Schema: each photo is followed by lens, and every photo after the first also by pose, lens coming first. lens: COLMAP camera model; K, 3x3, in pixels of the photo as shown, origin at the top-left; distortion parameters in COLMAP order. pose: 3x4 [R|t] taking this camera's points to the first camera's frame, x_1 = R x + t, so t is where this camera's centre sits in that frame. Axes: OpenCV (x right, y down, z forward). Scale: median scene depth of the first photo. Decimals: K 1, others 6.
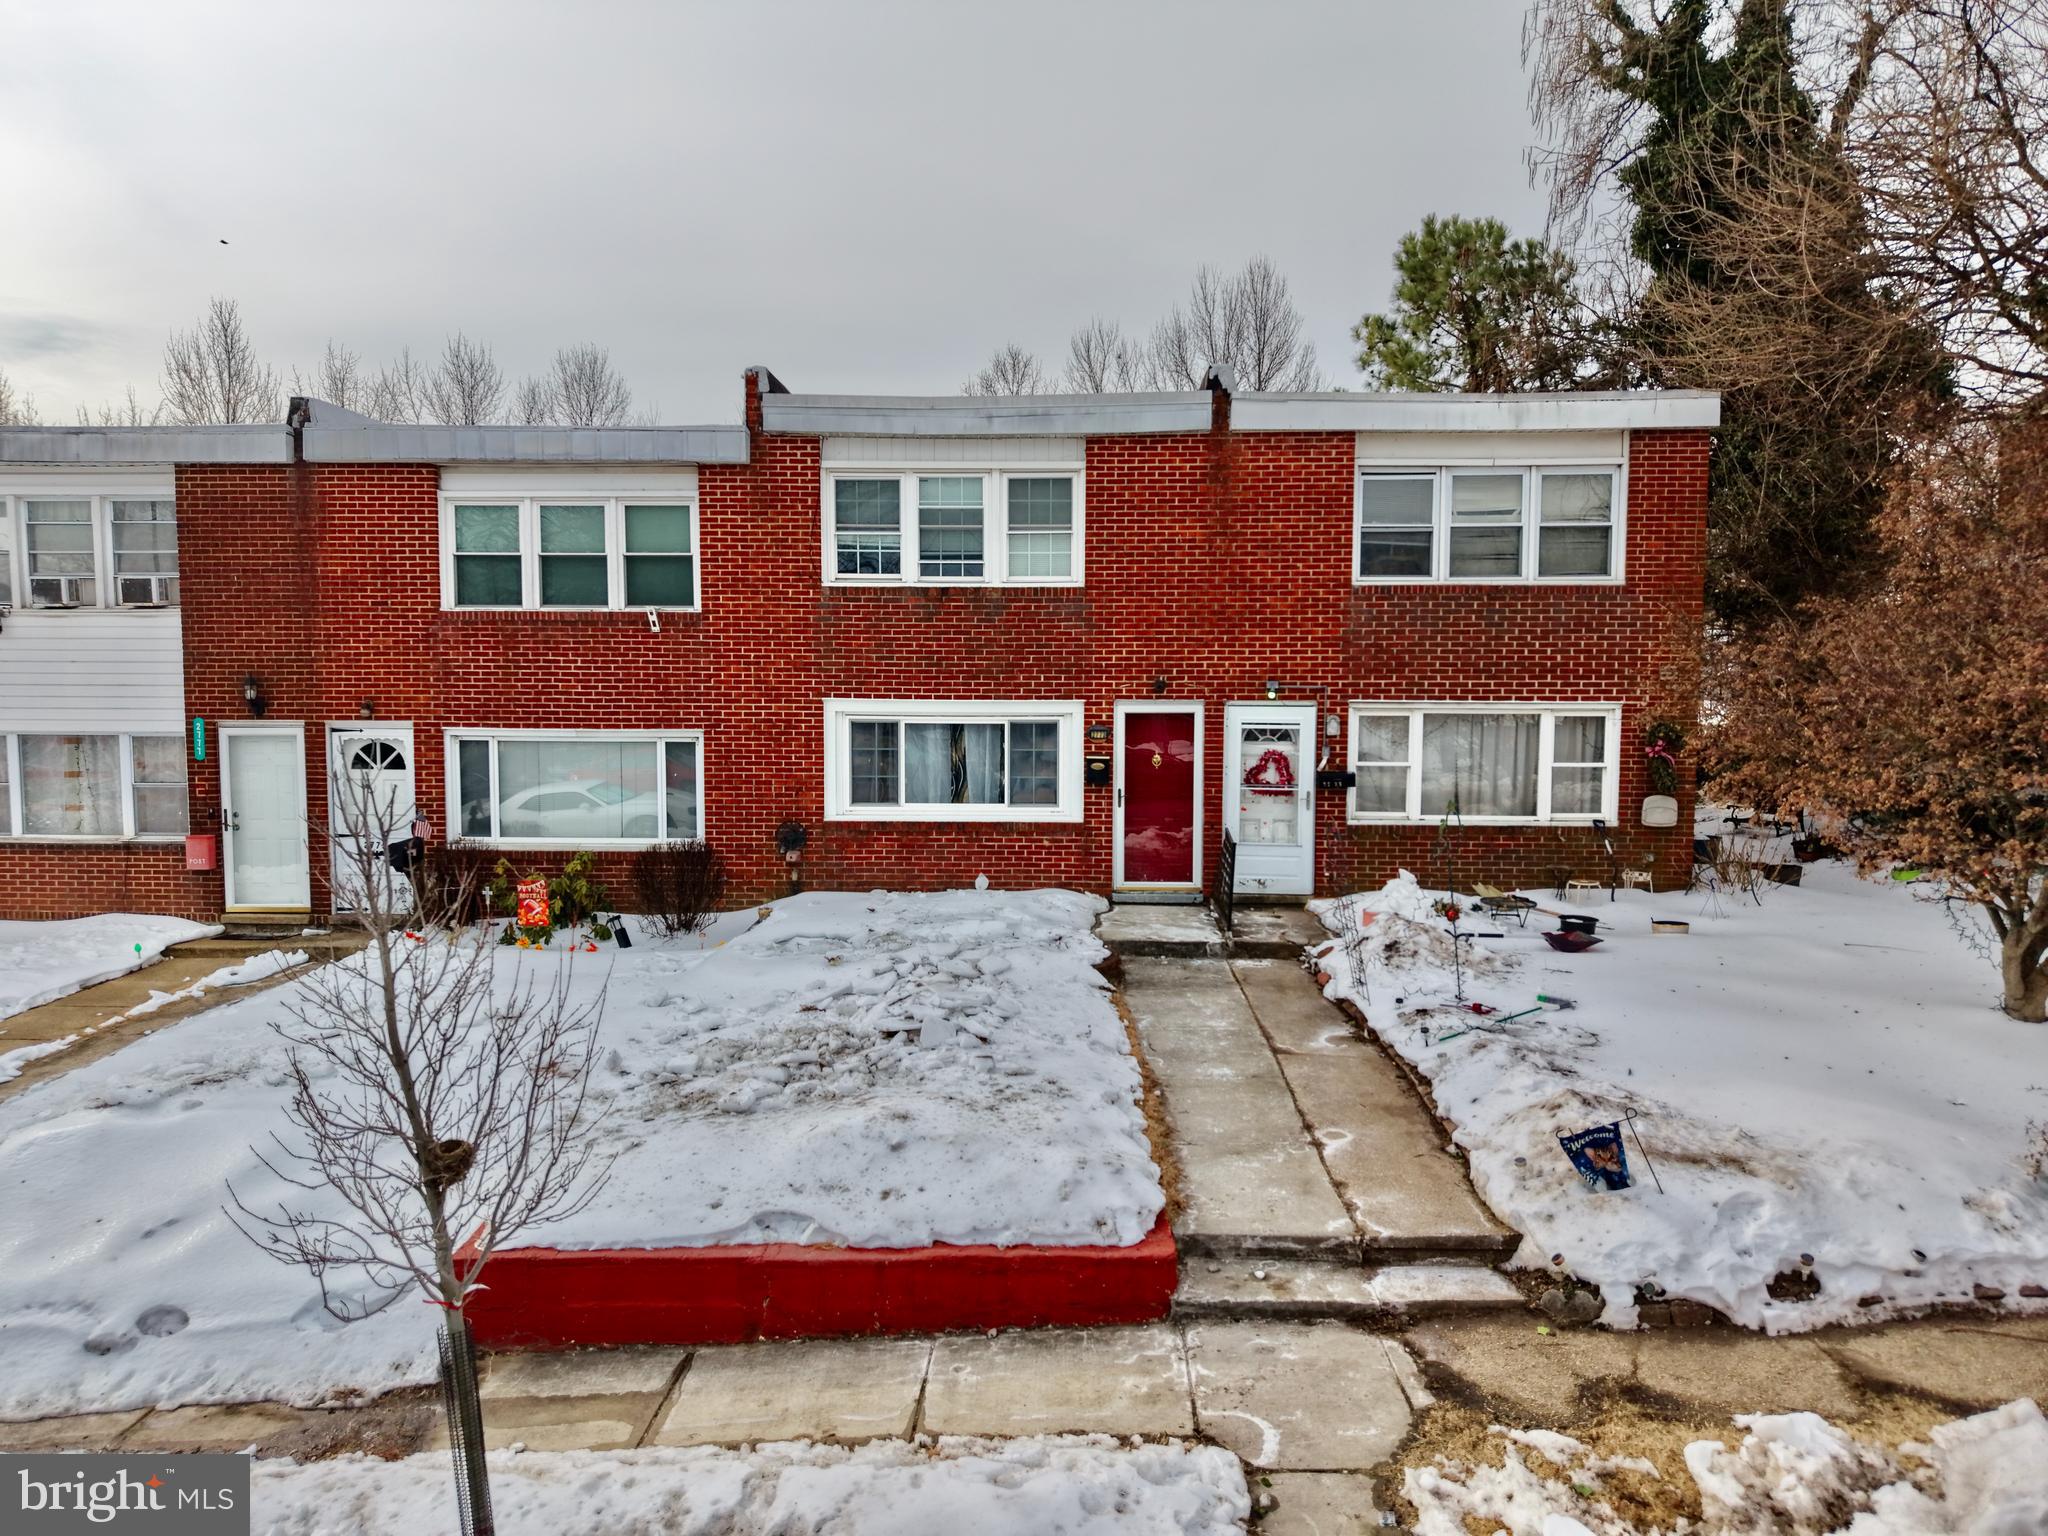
lens RADIAL K [[1360.9, 0, 1019.7], [0, 1360.9, 760.8], [0, 0, 1]] dist [0.035028, -0.031244]
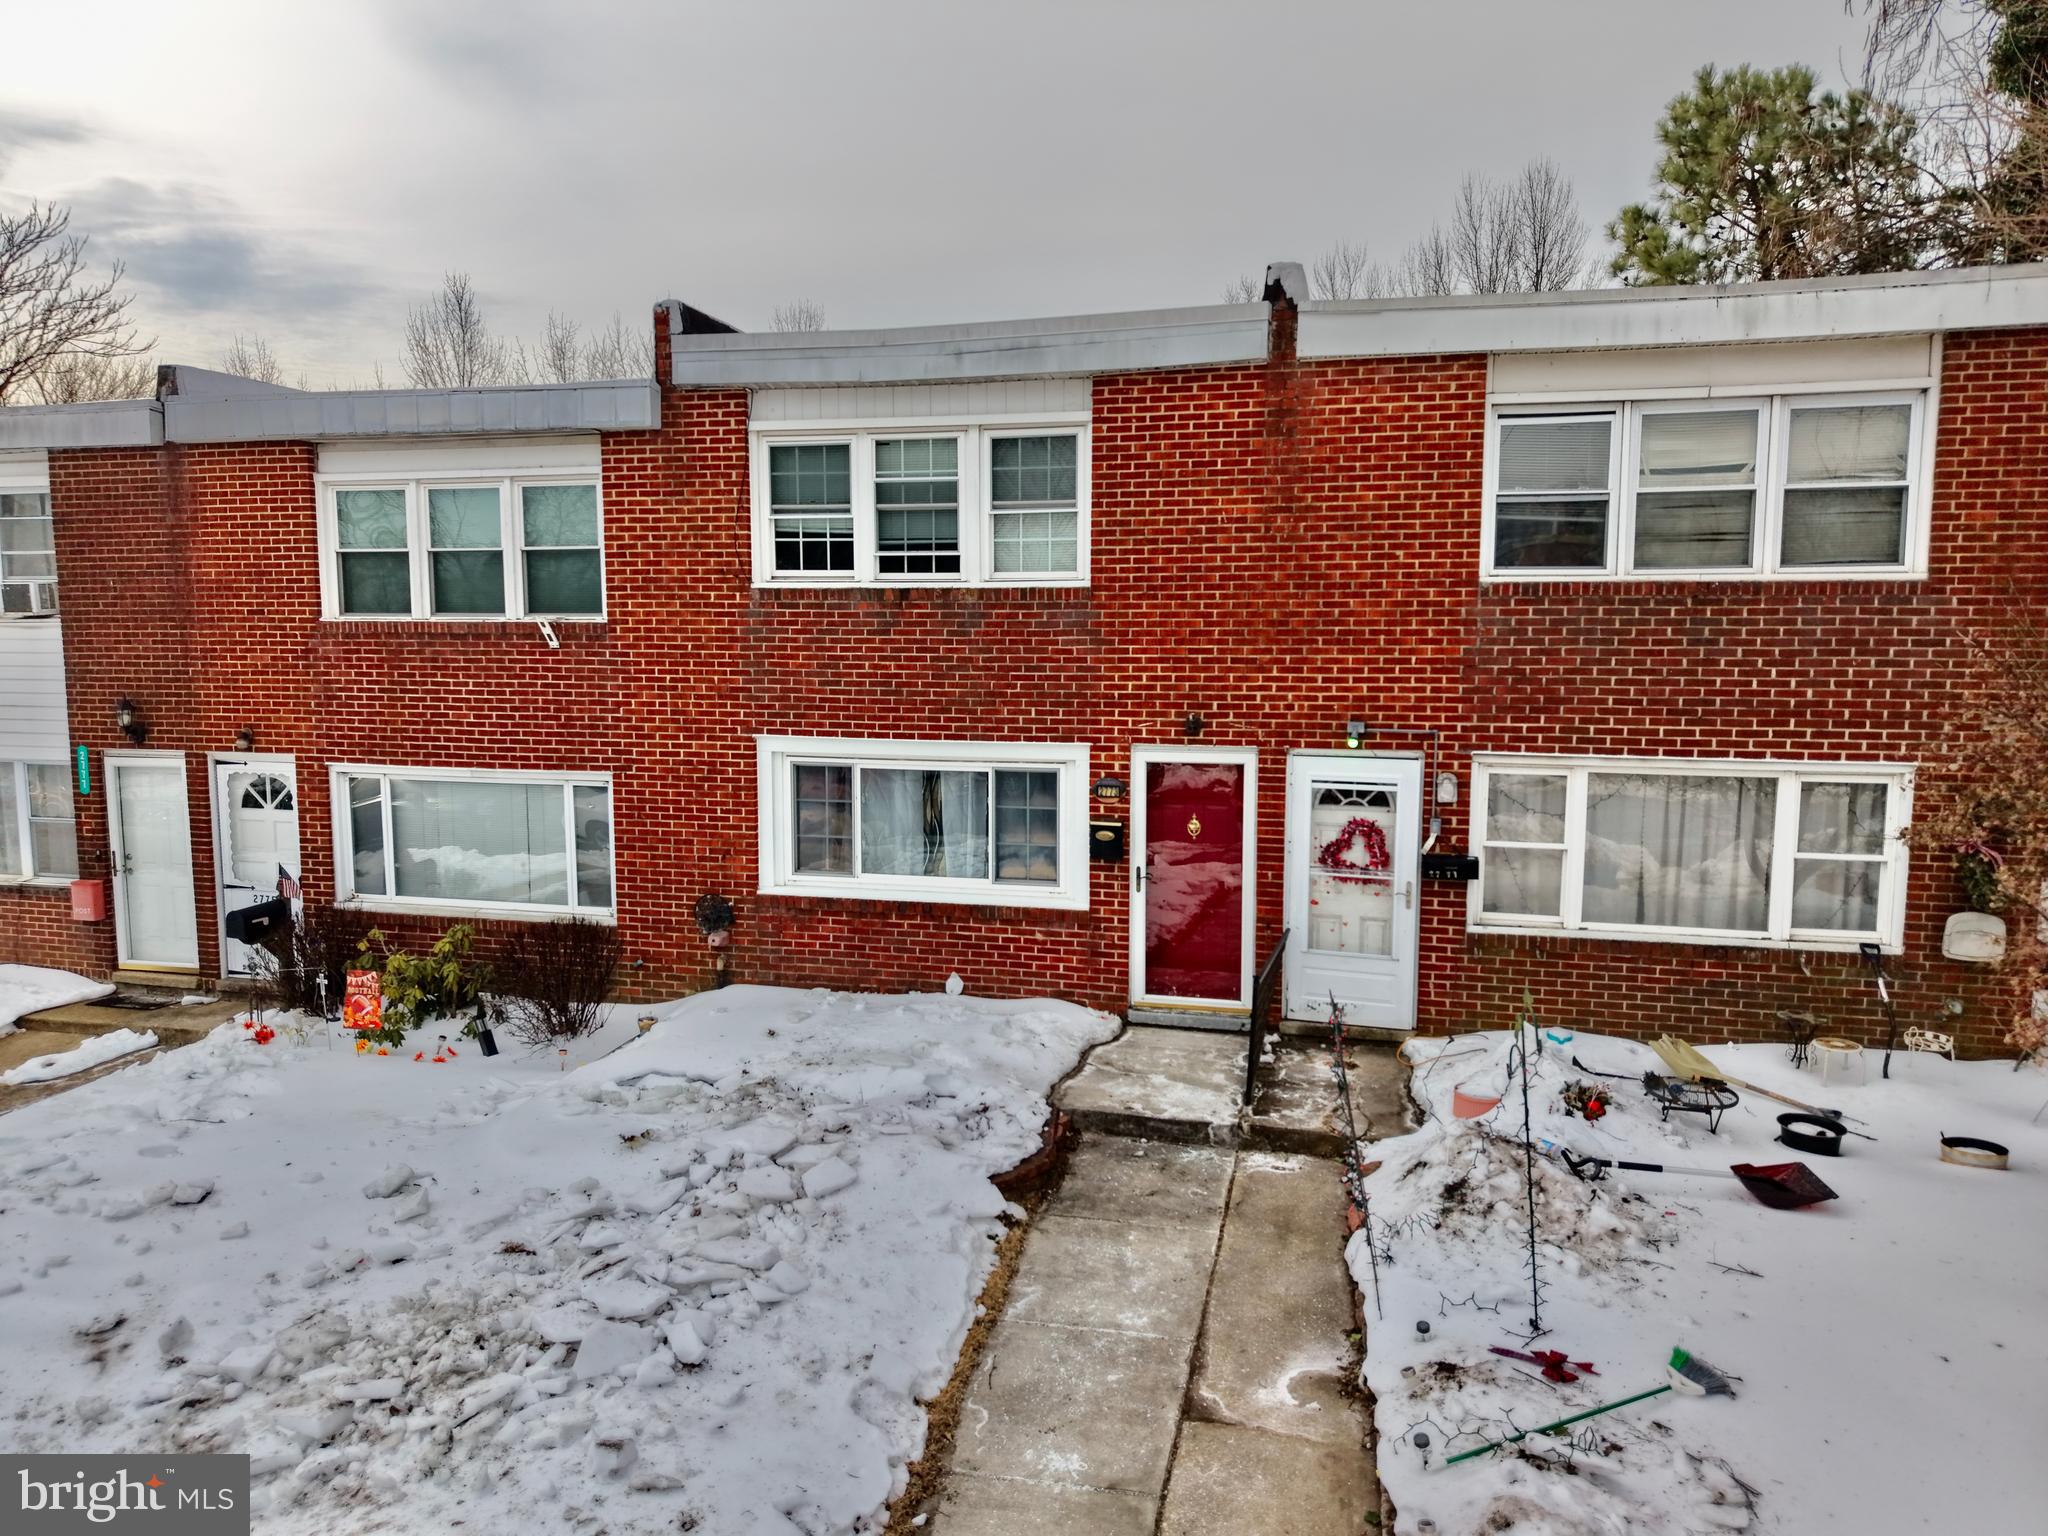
lens RADIAL K [[1360.9, 0, 1022.8], [0, 1360.9, 765.1], [0, 0, 1]] dist [0.035028, -0.031244]
pose [[0.978992, 0.019541, -0.202962, 0.158969], [-0.011850, 0.999167, 0.039040, -0.060999], [0.203556, -0.035815, 0.978408, 0.282565]]
